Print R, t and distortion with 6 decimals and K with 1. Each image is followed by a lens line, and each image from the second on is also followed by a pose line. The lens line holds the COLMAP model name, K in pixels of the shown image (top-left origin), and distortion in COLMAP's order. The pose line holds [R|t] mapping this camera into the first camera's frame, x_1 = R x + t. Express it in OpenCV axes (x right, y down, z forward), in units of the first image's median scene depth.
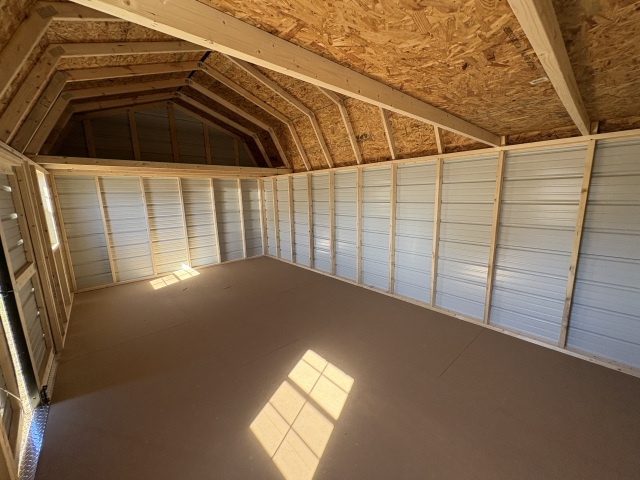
lens RADIAL K [[254.7, 0, 319.1], [0, 254.7, 238.7], [0, 0, 1]] dist [-0.002366, -0.000238]
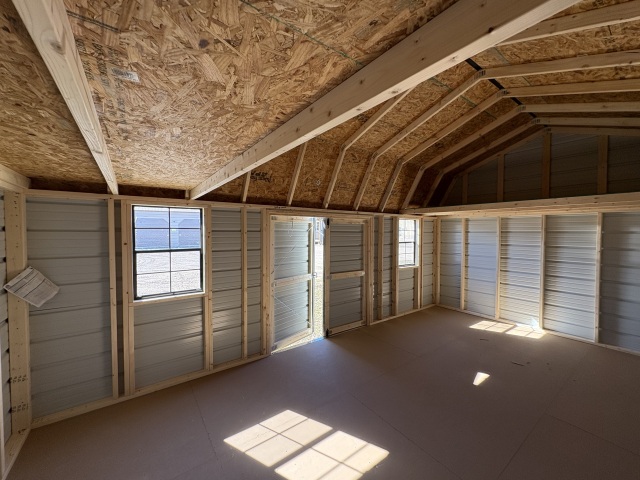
lens RADIAL K [[254.7, 0, 319.0], [0, 254.7, 238.4], [0, 0, 1]] dist [-0.002366, -0.000238]
pose [[-0.094470, 0.051222, -0.994209, 0.351937], [-0.175453, 0.982187, 0.067274, -0.097510], [0.979945, 0.180793, -0.083800, 0.386147]]
